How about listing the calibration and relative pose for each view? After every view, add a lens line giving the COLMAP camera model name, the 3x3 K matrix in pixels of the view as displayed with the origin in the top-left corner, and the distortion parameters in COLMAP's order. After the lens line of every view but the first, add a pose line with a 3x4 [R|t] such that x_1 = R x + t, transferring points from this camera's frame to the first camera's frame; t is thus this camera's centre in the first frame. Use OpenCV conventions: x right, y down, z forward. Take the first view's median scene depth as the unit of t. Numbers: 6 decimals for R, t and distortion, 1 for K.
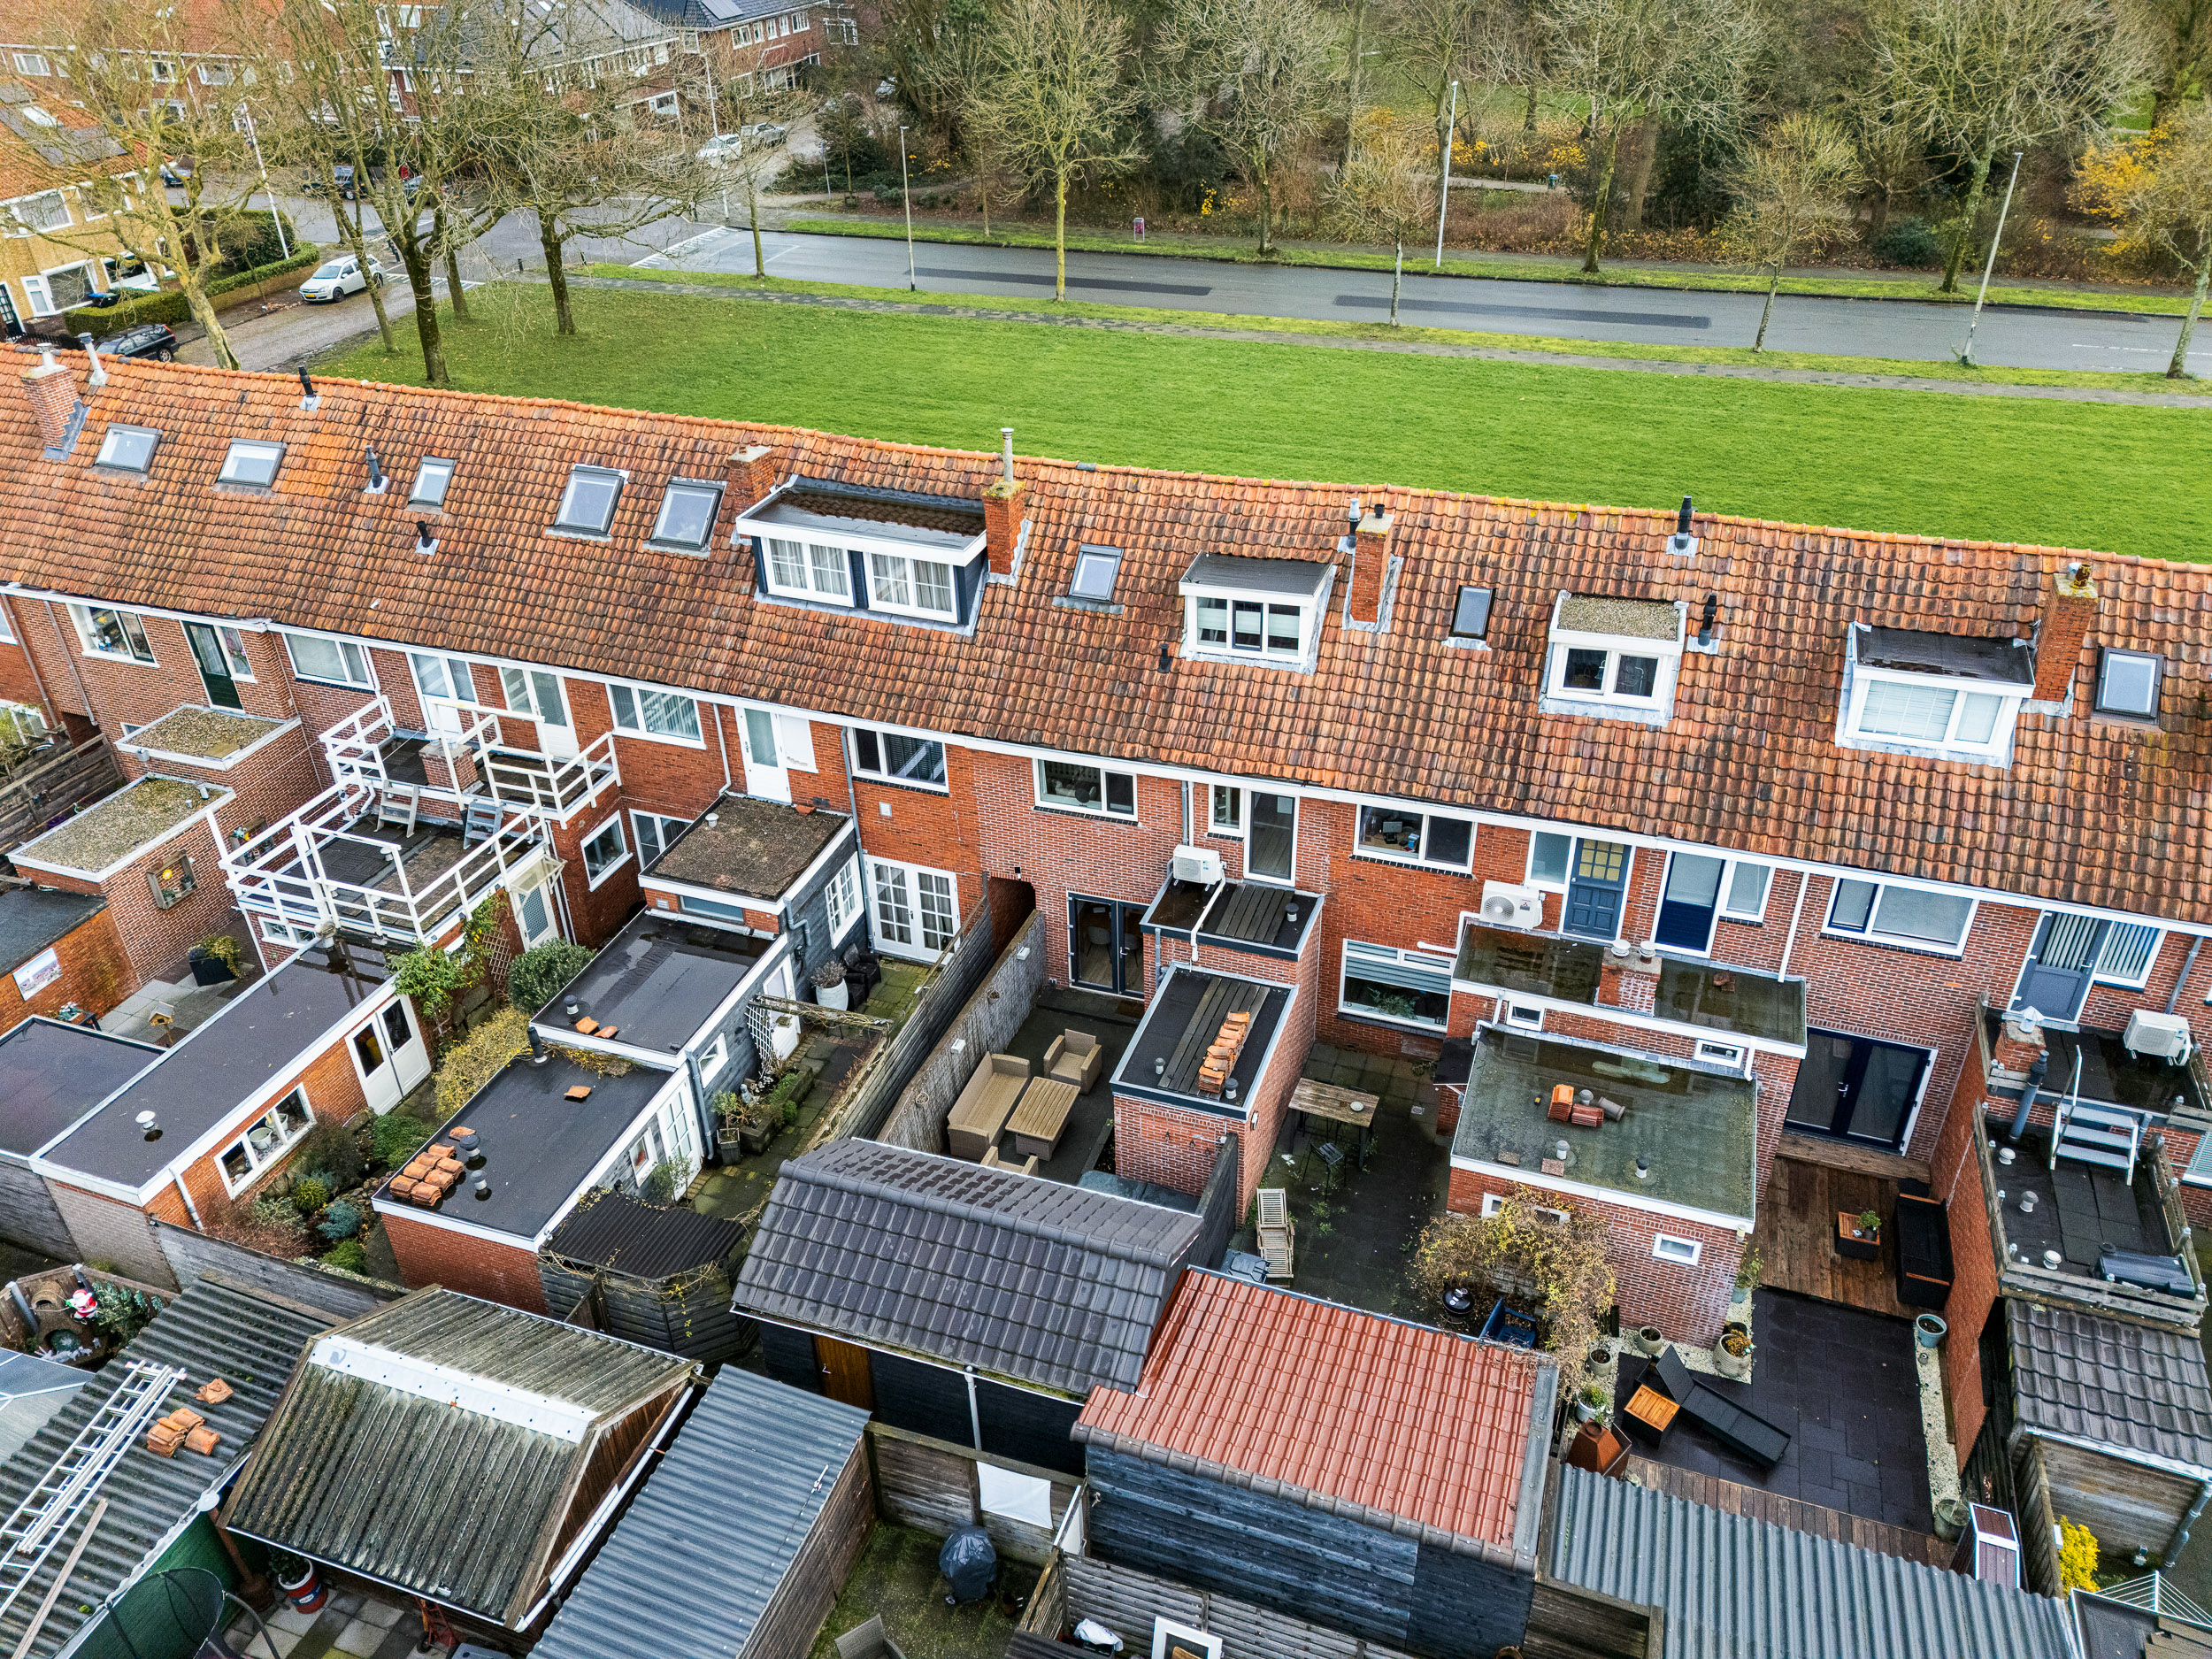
lens RADIAL K [[1616.8, 0, 1114.8], [0, 1616.8, 824.9], [0, 0, 1]] dist [0.125140, -0.164585]
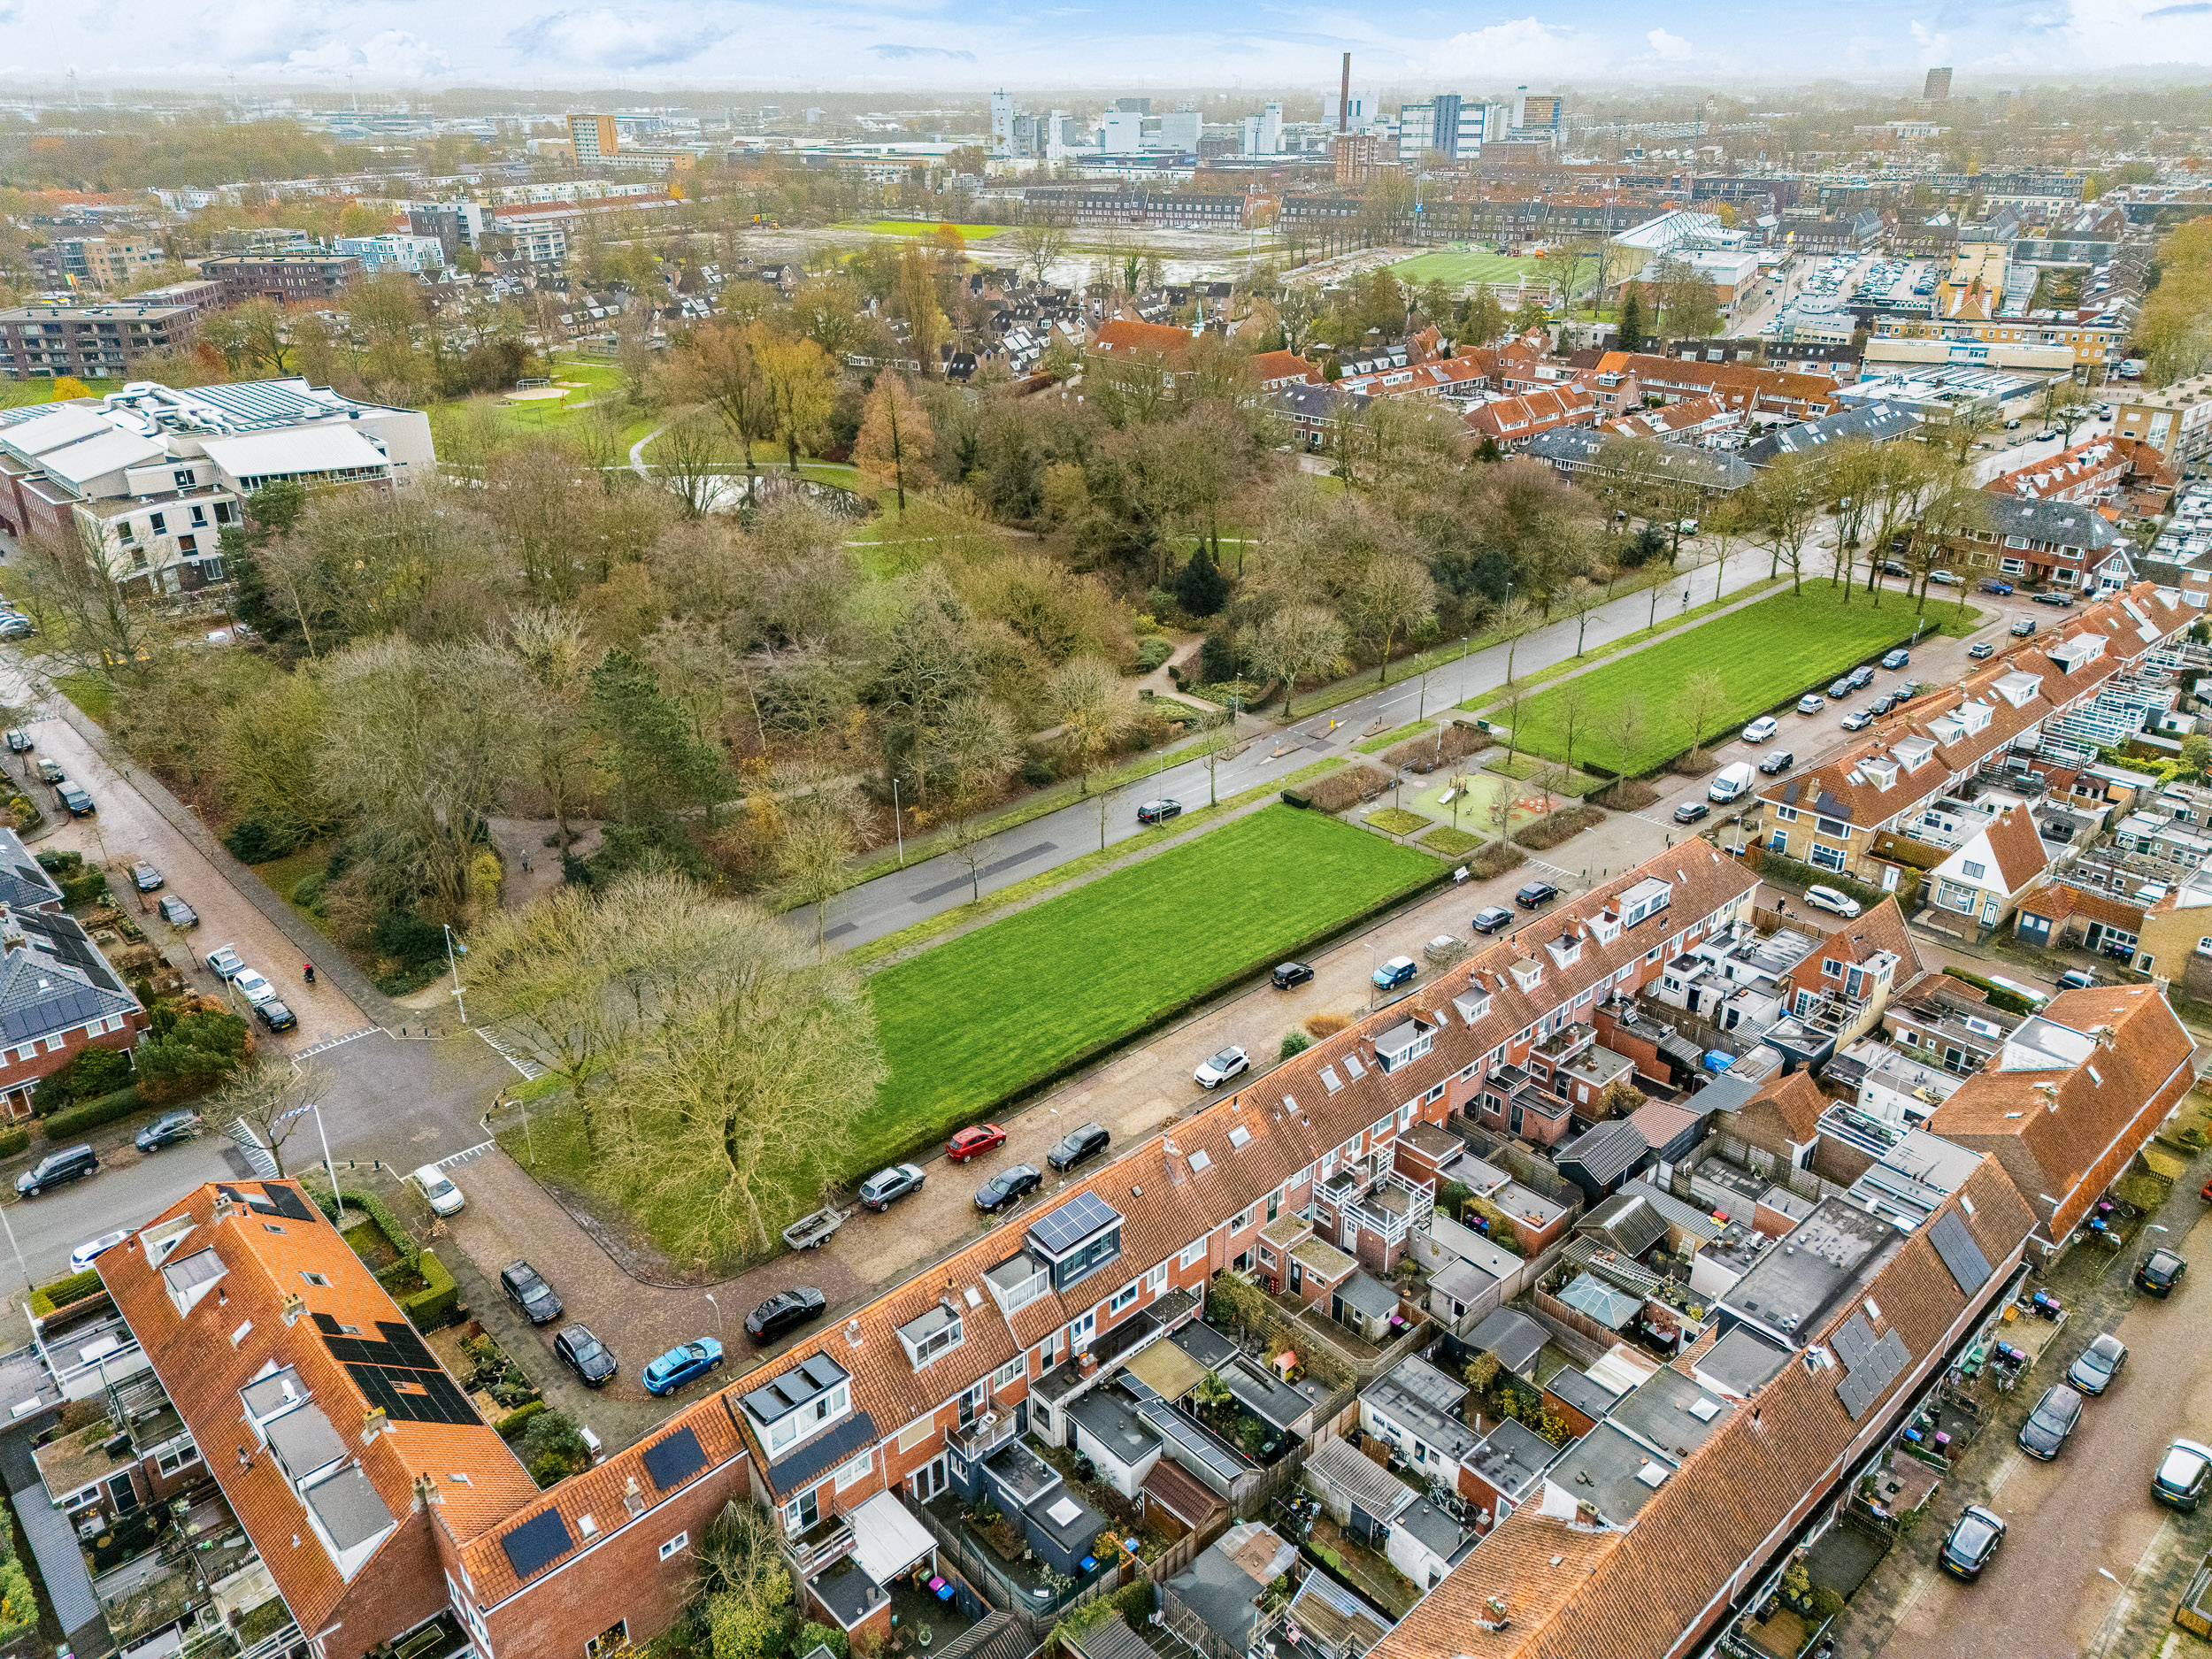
lens RADIAL K [[1616.8, 0, 1114.8], [0, 1616.8, 824.9], [0, 0, 1]] dist [0.125140, -0.164585]
pose [[0.464571, -0.358812, 0.809585, -3.123115], [0.468882, 0.875229, 0.118843, -1.300258], [-0.751215, 0.324389, 0.574846, -0.669202]]
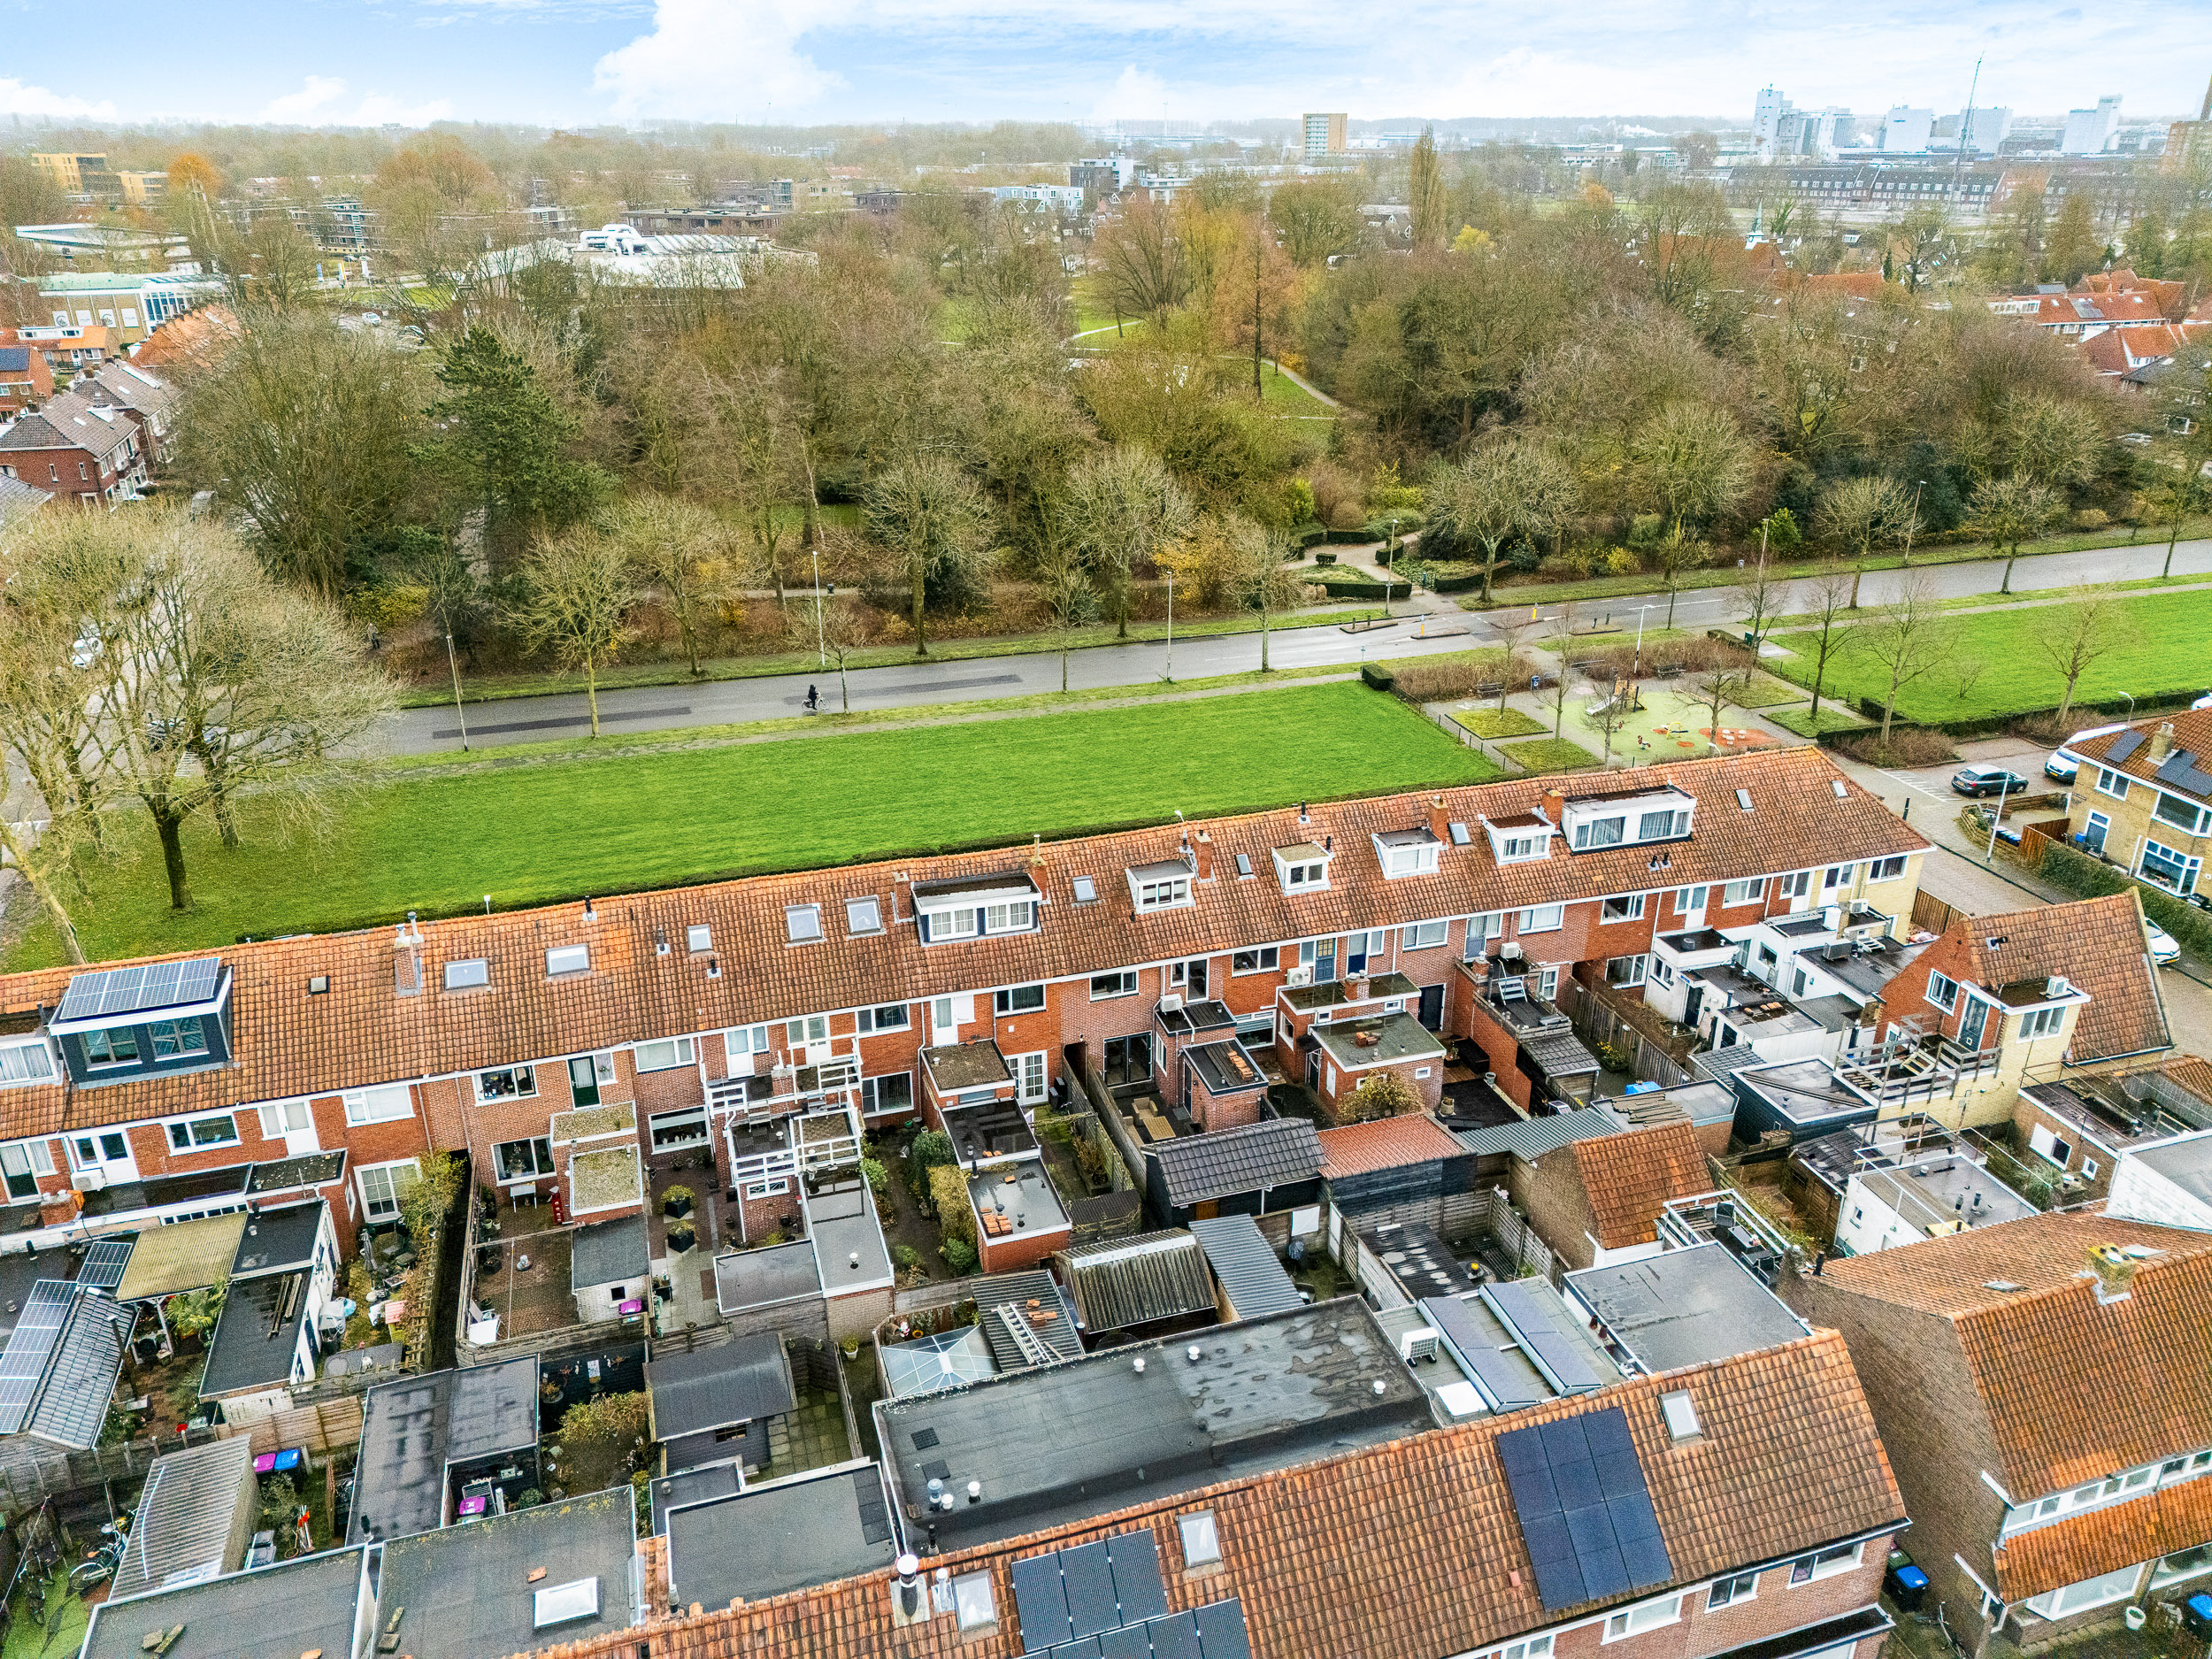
lens RADIAL K [[1616.8, 0, 1114.8], [0, 1616.8, 824.9], [0, 0, 1]] dist [0.125140, -0.164585]
pose [[0.803968, -0.221976, 0.551691, -1.149223], [0.306837, 0.949533, -0.065097, -0.083461], [-0.509399, 0.221615, 0.831504, -0.826938]]
